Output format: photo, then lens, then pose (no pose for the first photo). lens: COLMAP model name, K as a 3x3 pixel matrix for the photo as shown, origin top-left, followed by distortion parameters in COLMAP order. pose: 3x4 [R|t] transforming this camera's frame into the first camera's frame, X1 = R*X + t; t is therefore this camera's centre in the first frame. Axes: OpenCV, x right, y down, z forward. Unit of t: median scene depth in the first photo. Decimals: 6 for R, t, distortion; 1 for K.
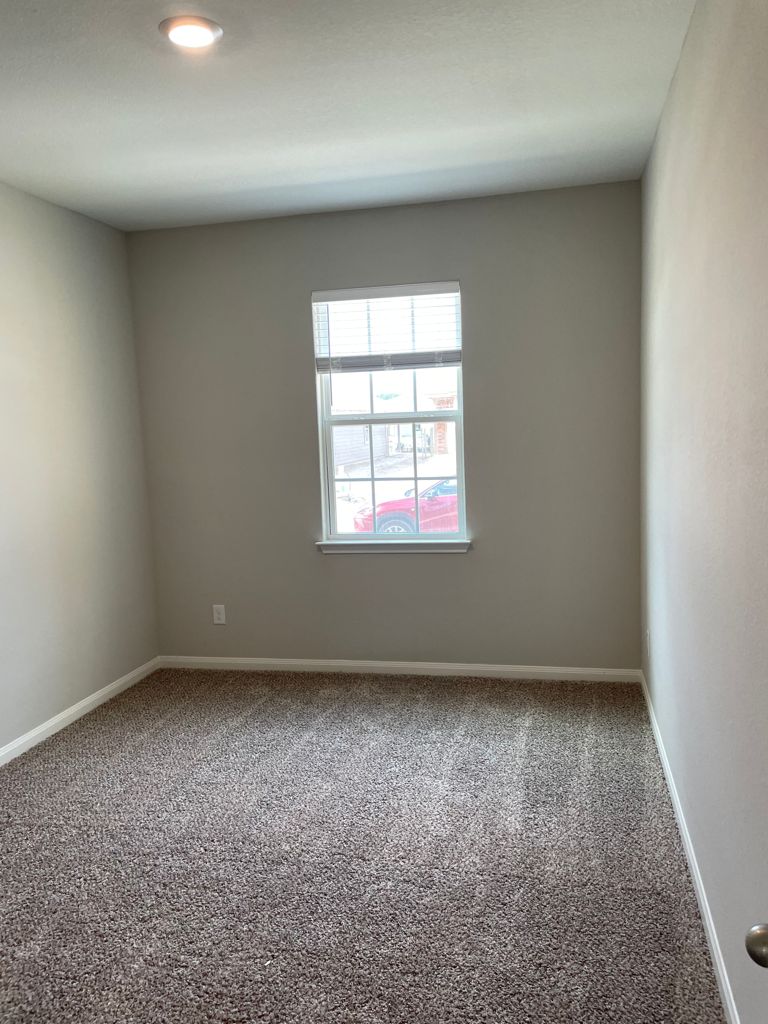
lens RADIAL K [[755.4, 0, 405.8], [0, 755.4, 515.2], [0, 0, 1]] dist [0.079975, -0.113585]
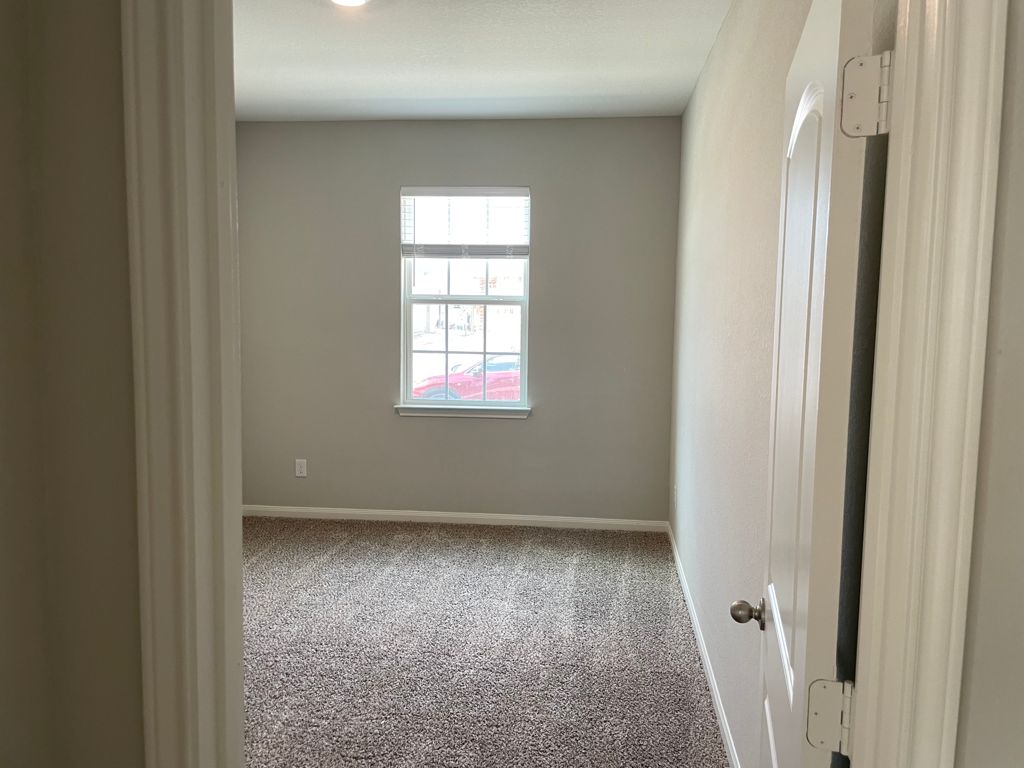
lens RADIAL K [[755.4, 0, 528.0], [0, 755.4, 382.1], [0, 0, 1]] dist [0.079975, -0.113585]
pose [[0.992564, 0.037973, 0.115645, -0.069260], [-0.036151, 0.999188, -0.017813, 0.018324], [-0.116228, 0.013500, 0.993131, -0.198573]]
